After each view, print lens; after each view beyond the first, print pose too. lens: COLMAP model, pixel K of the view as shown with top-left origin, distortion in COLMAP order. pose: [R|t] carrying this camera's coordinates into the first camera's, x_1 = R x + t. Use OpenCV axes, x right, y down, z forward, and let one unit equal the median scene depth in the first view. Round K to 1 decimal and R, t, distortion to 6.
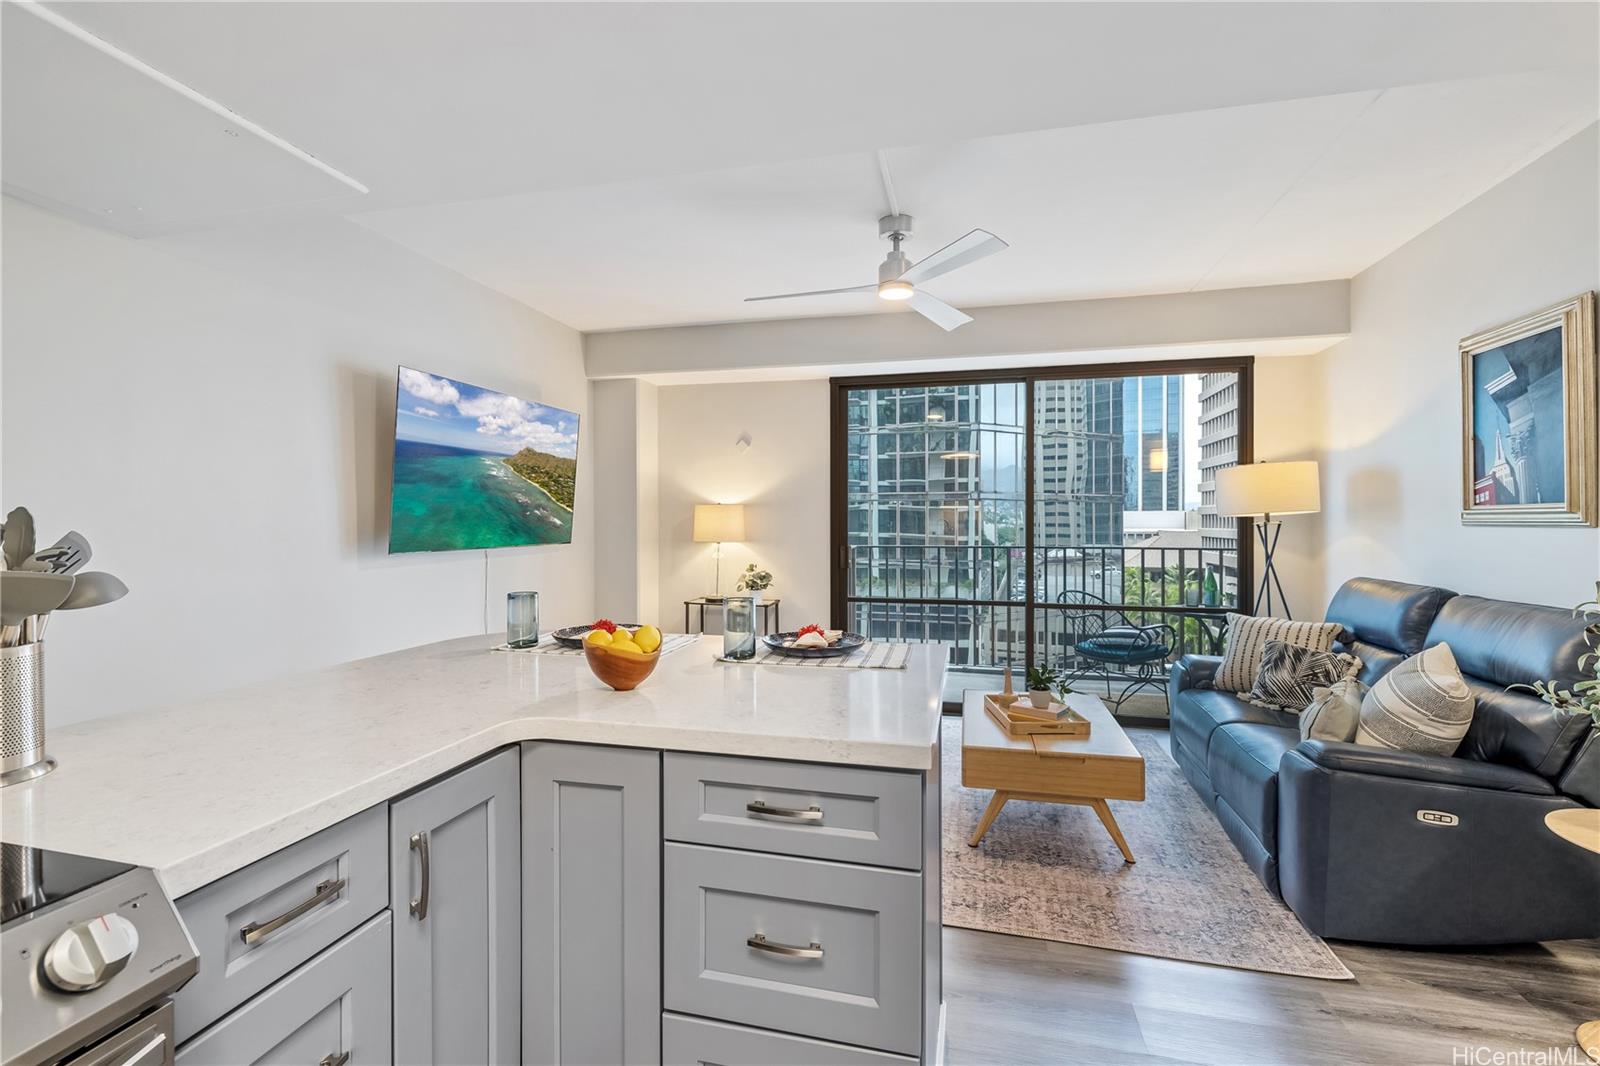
lens RADIAL K [[680.2, 0, 803.6], [0, 680.2, 529.8], [0, 0, 1]] dist [-0.000498, 0.001372]
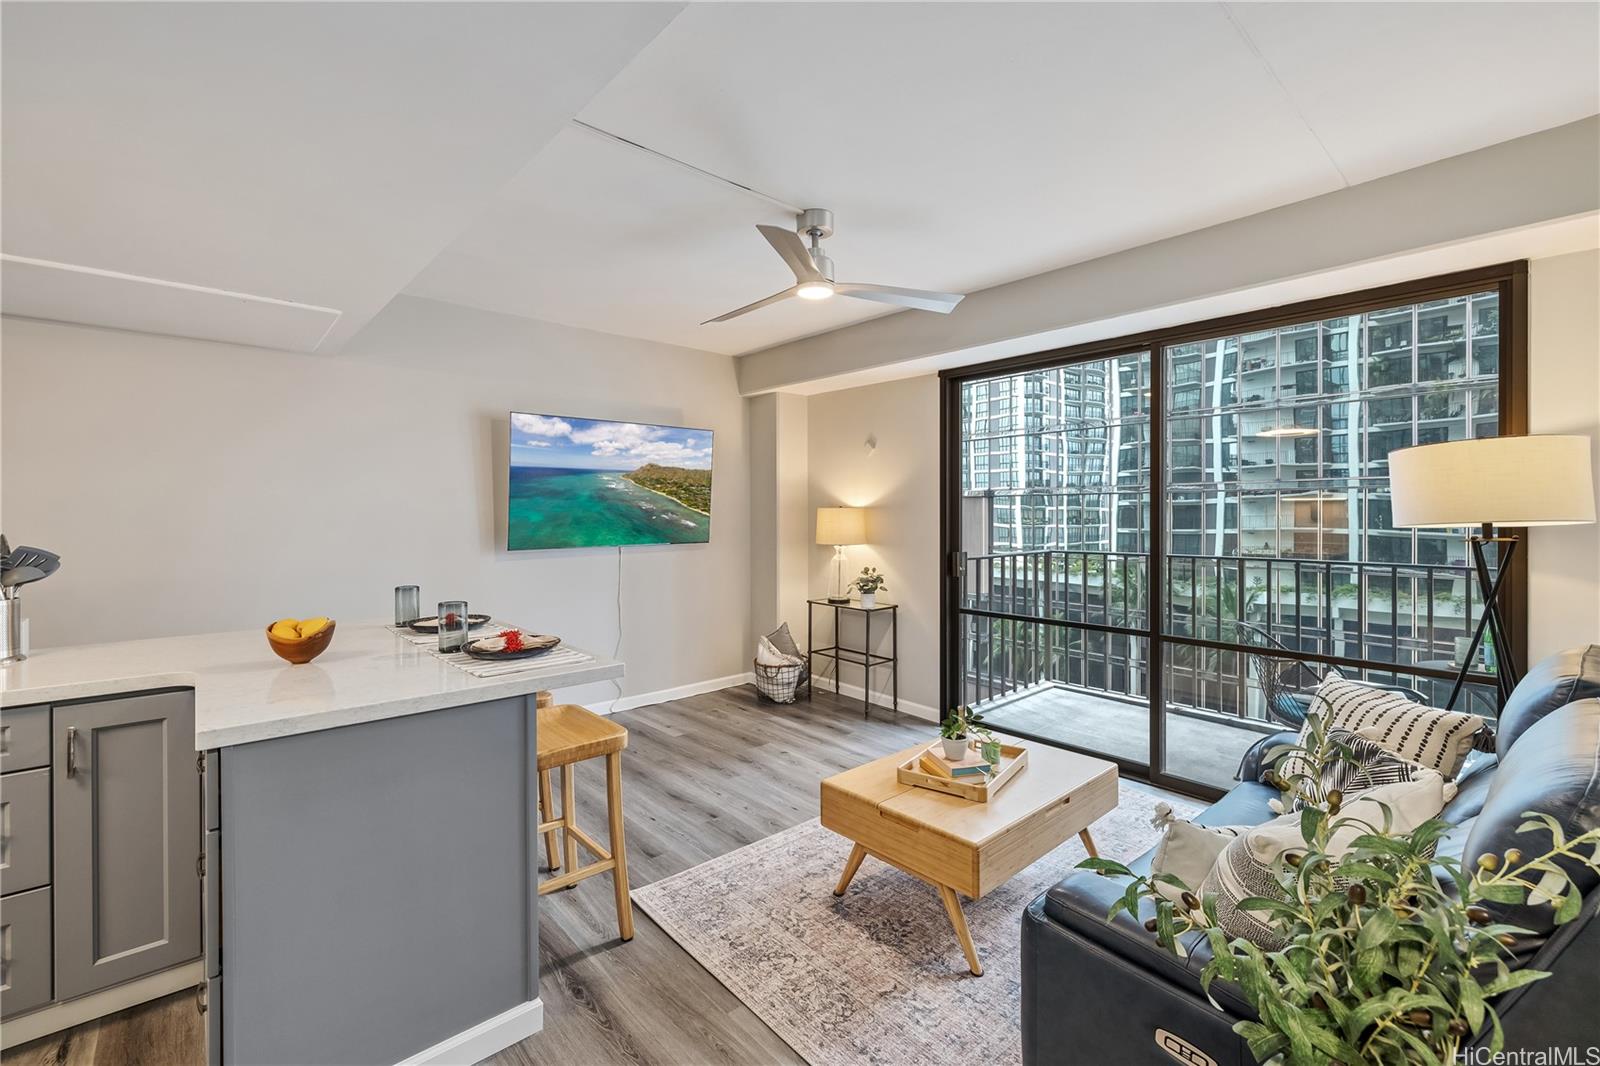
lens RADIAL K [[680.2, 0, 812.0], [0, 680.2, 516.7], [0, 0, 1]] dist [-0.000498, 0.001372]
pose [[0.830250, 0.003021, -0.557382, 0.532725], [-0.006344, 0.999972, -0.004031, -0.024629], [0.557354, 0.006882, 0.830246, 0.167437]]
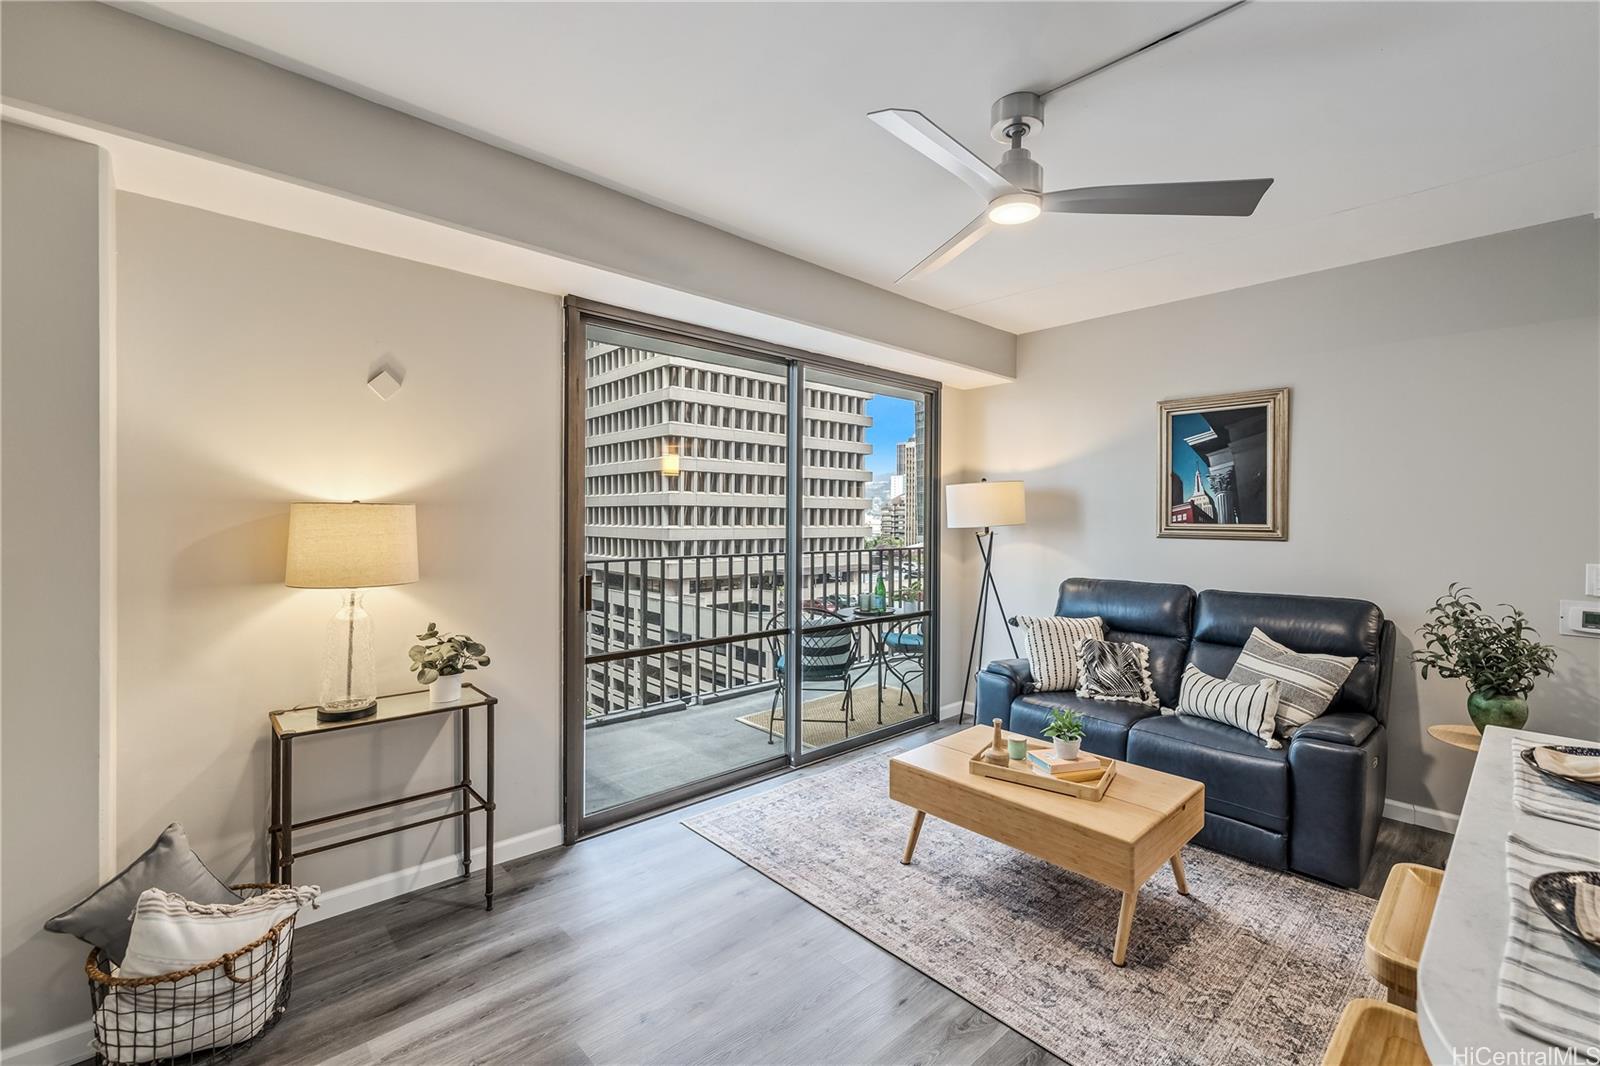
lens RADIAL K [[680.2, 0, 807.5], [0, 680.2, 520.7], [0, 0, 1]] dist [-0.000498, 0.001372]
pose [[0.552332, 0.000873, 0.833624, -0.437779], [0.003334, 0.999989, -0.003257, -0.029127], [-0.833617, 0.004579, 0.552323, 0.638919]]
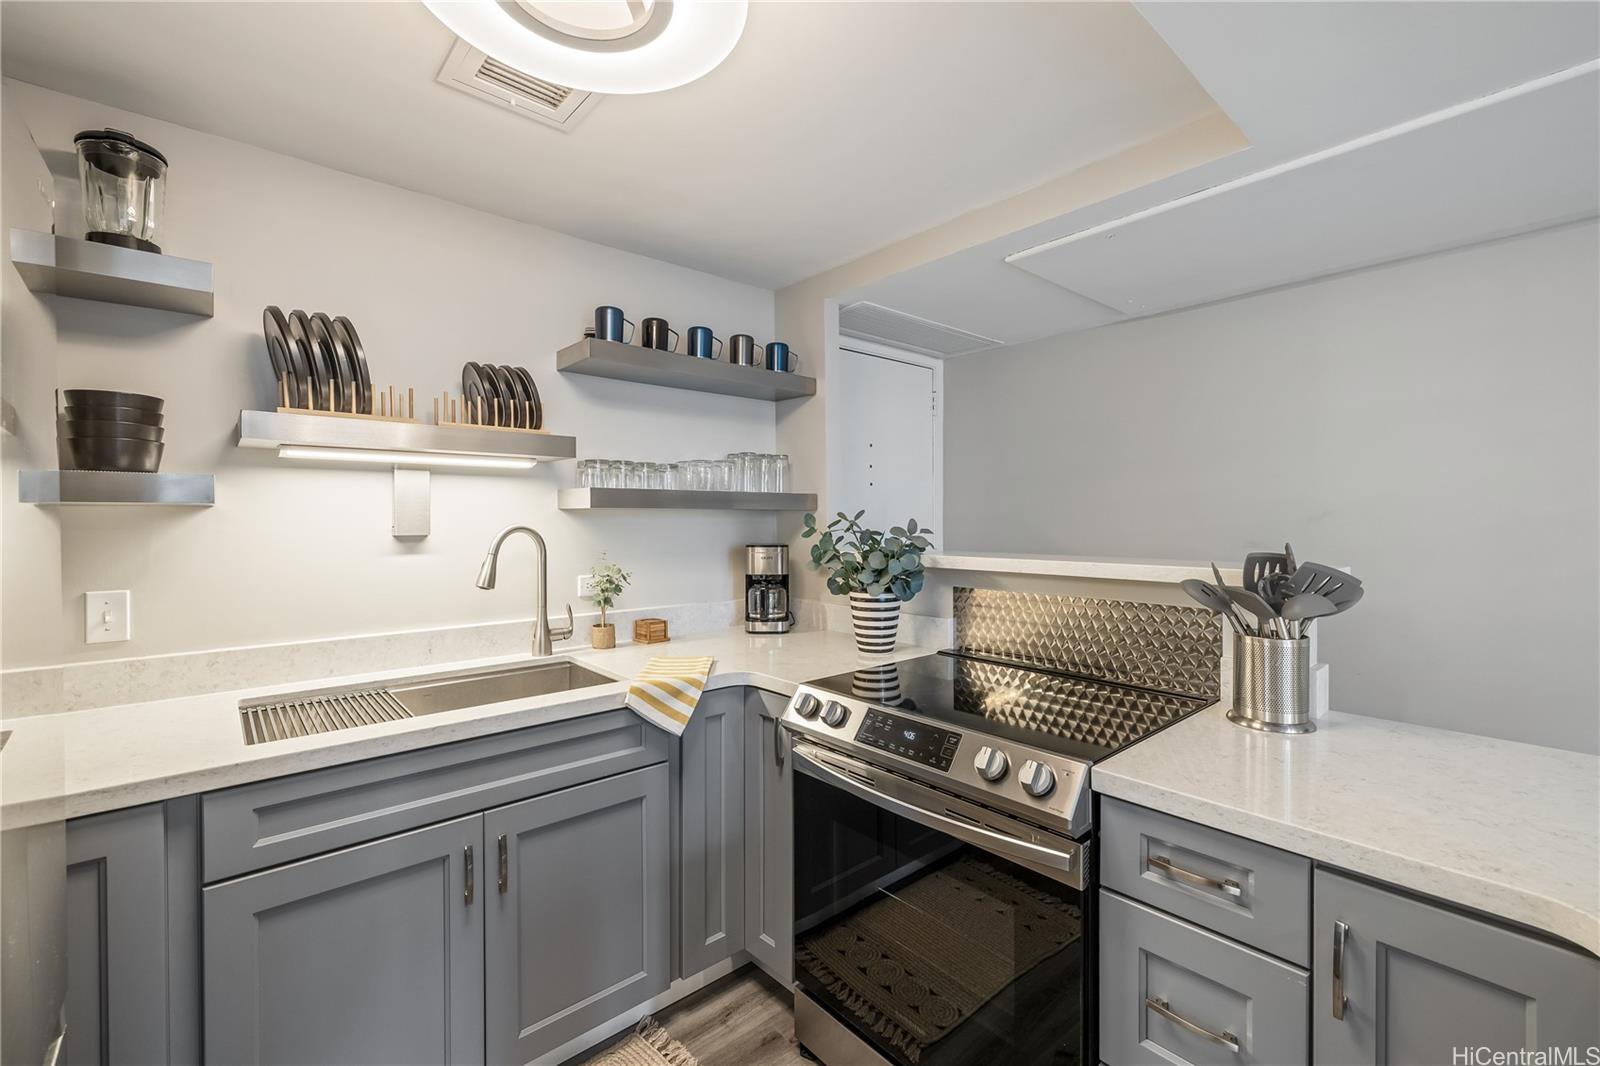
lens RADIAL K [[680.2, 0, 809.3], [0, 680.2, 523.6], [0, 0, 1]] dist [-0.000498, 0.001372]
pose [[-0.572108, 0.013156, -0.820073, 0.155215], [-0.006293, 0.999772, 0.020429, -0.024998], [0.820154, 0.016848, -0.571895, 0.254603]]
